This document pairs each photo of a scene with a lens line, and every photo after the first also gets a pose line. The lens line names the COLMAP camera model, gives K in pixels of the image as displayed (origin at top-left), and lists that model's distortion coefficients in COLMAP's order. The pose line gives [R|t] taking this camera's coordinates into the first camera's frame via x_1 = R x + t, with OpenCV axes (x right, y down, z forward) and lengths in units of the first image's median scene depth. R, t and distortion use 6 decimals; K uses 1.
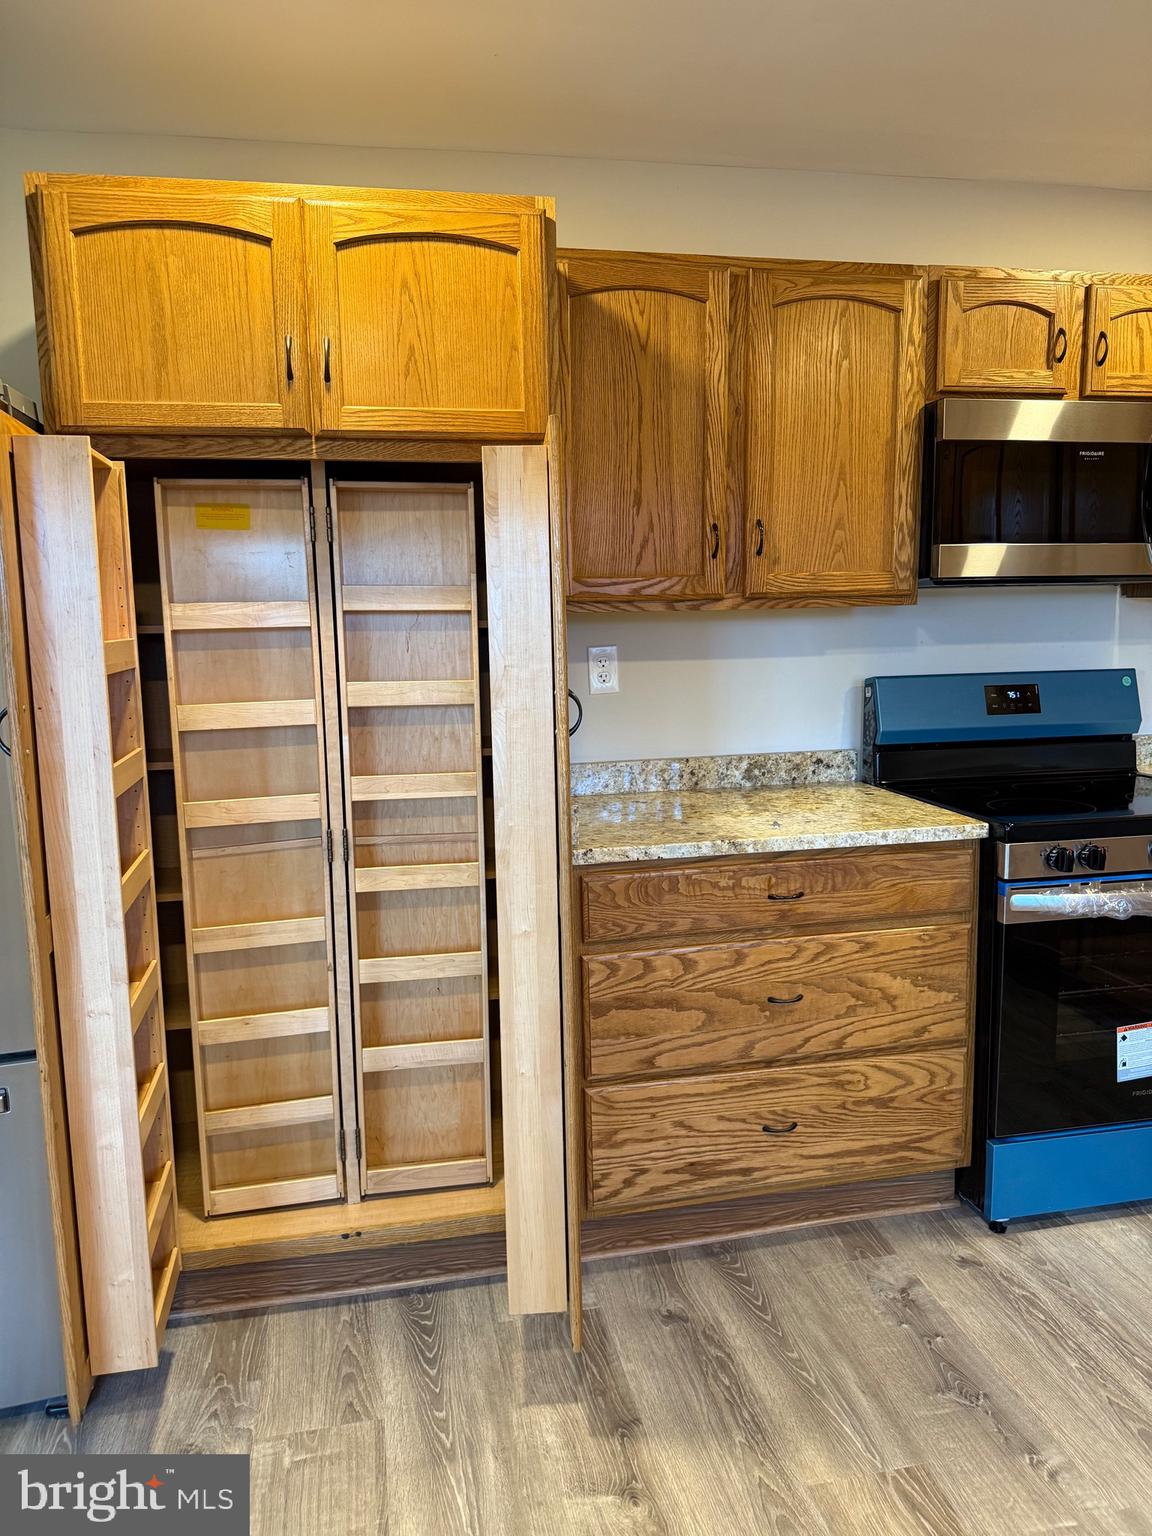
lens RADIAL K [[1088.7, 0, 581.6], [0, 1088.7, 765.2], [0, 0, 1]] dist [0.053140, -0.068253]
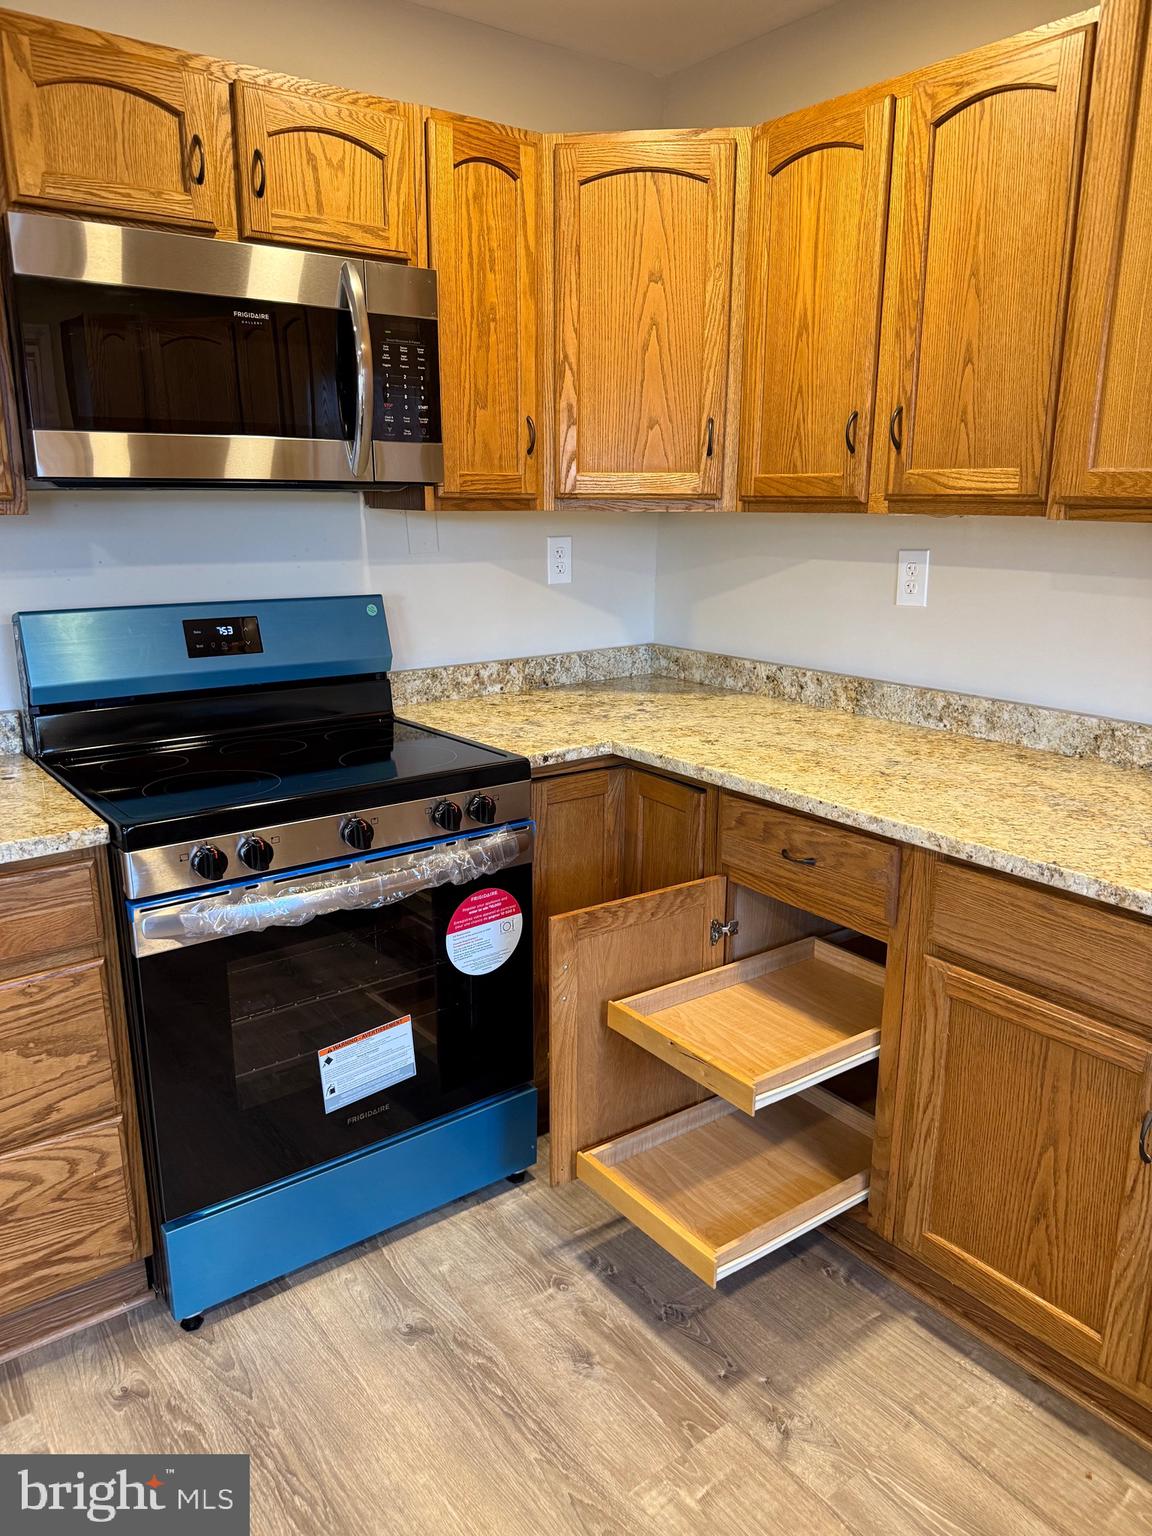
lens RADIAL K [[1088.7, 0, 574.0], [0, 1088.7, 773.7], [0, 0, 1]] dist [0.053140, -0.068253]
pose [[0.902229, -0.088428, 0.422095, 0.332647], [0.046911, 0.993068, 0.107775, -0.042242], [-0.428699, -0.077437, 0.900123, 0.205987]]
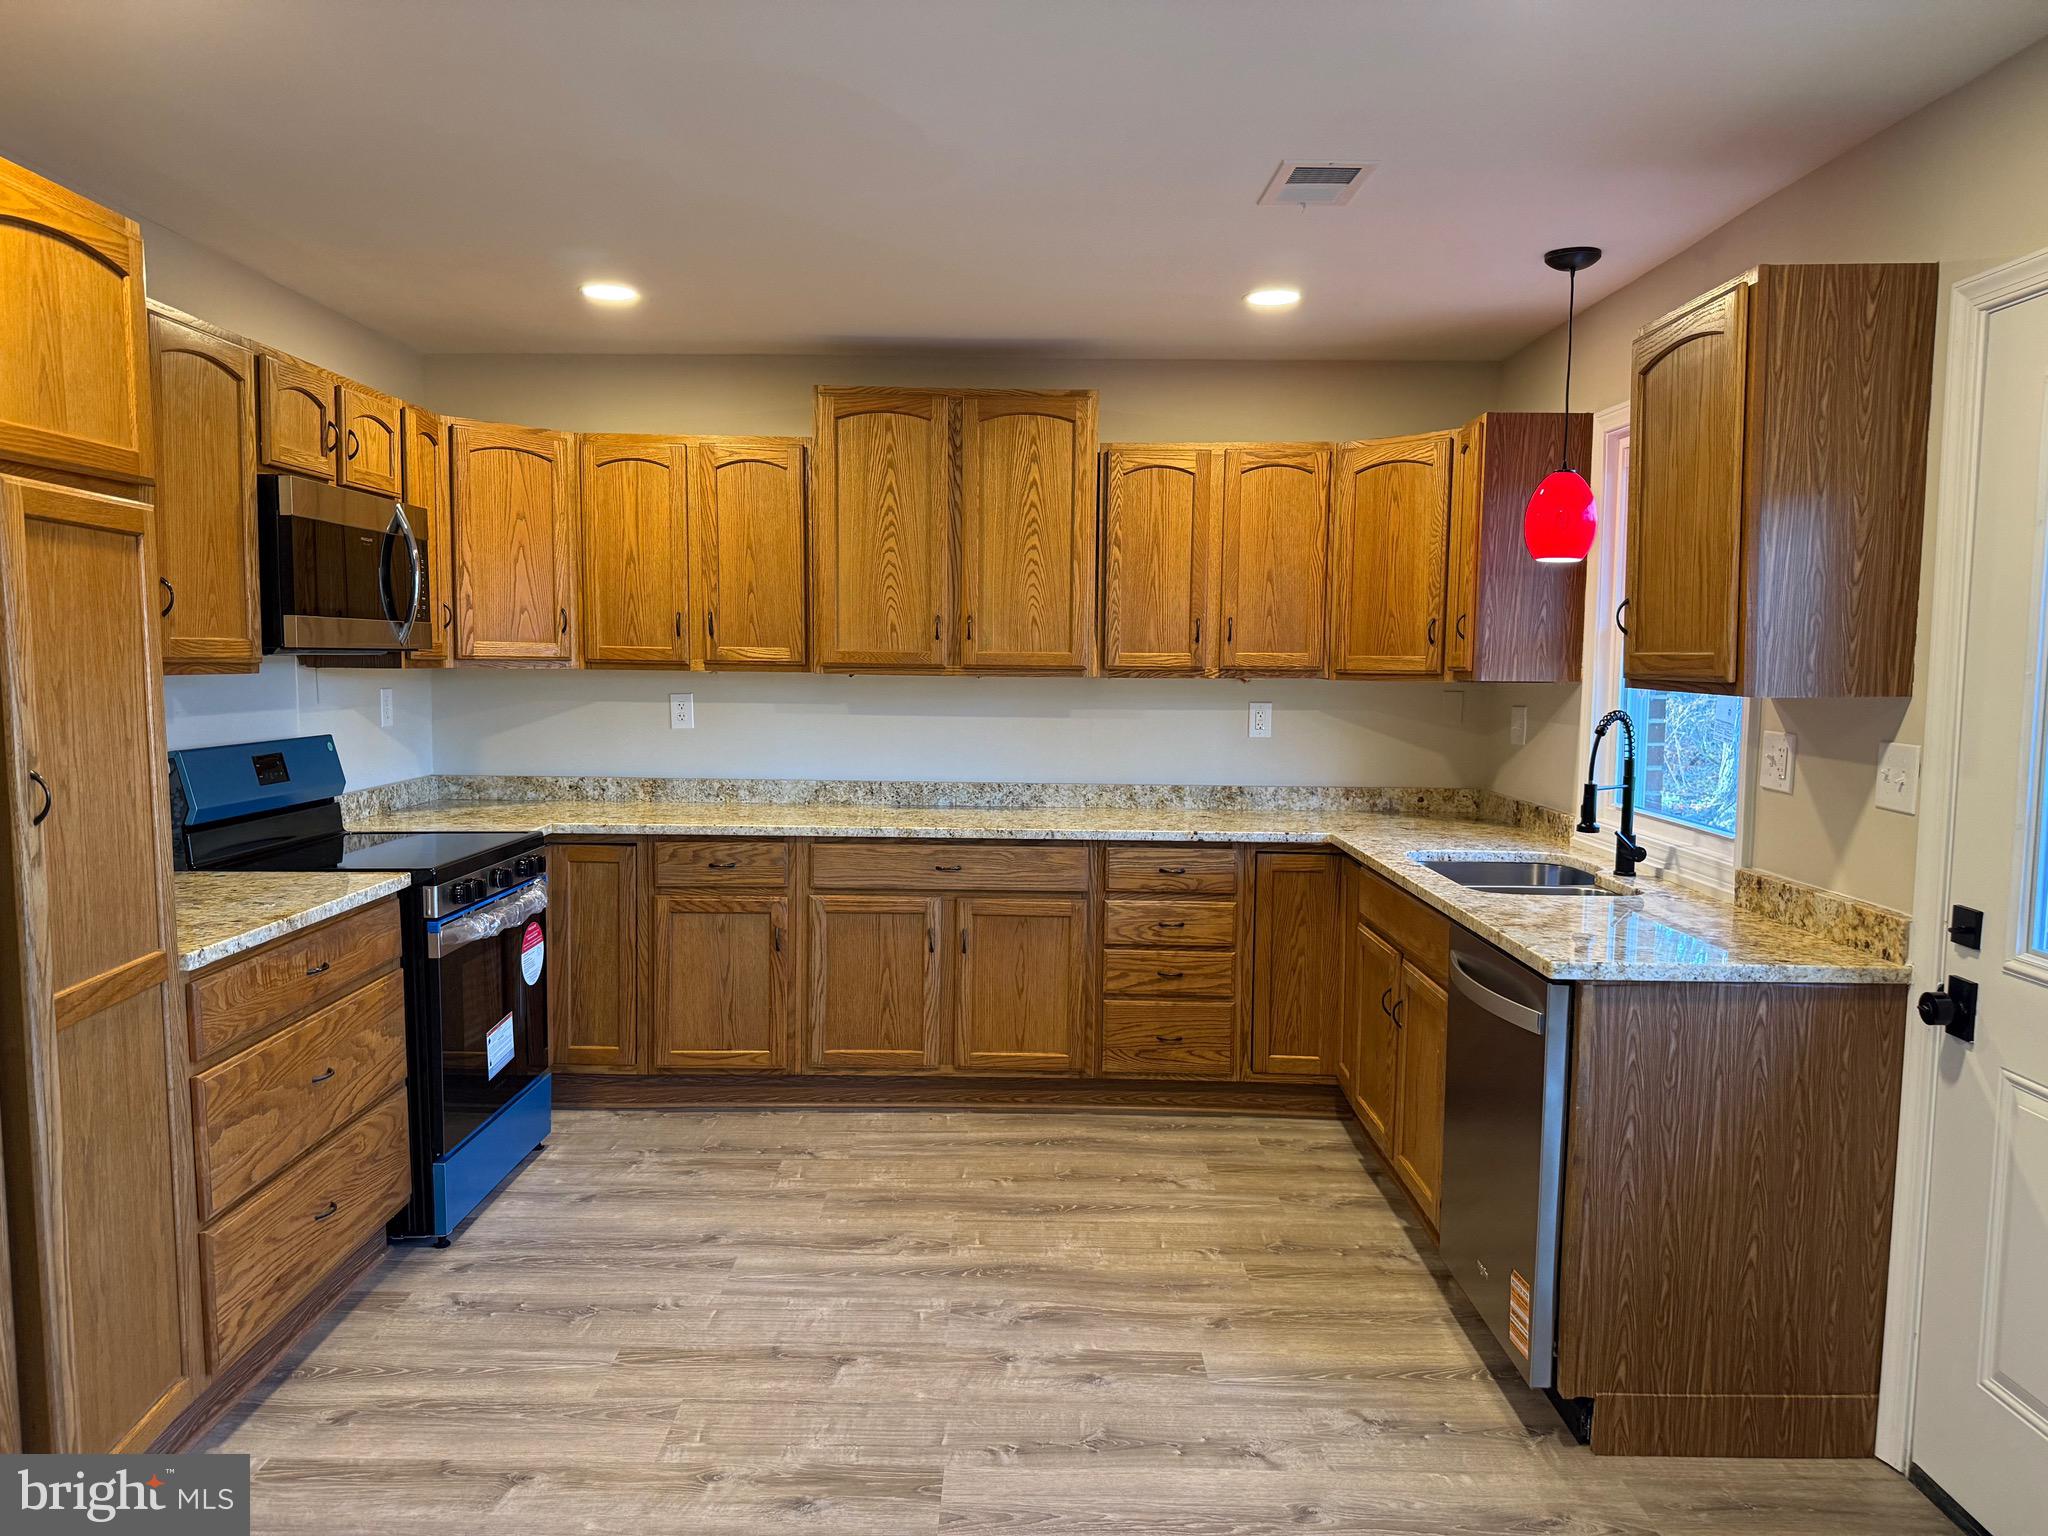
lens RADIAL K [[1451.6, 0, 1016.8], [0, 1451.6, 775.9], [0, 0, 1]] dist [0.053140, -0.068253]
pose [[0.206396, -0.061465, 0.976536, -0.901527], [0.130830, 0.990797, 0.034711, -0.014135], [-0.969683, 0.120596, 0.212538, 0.086097]]
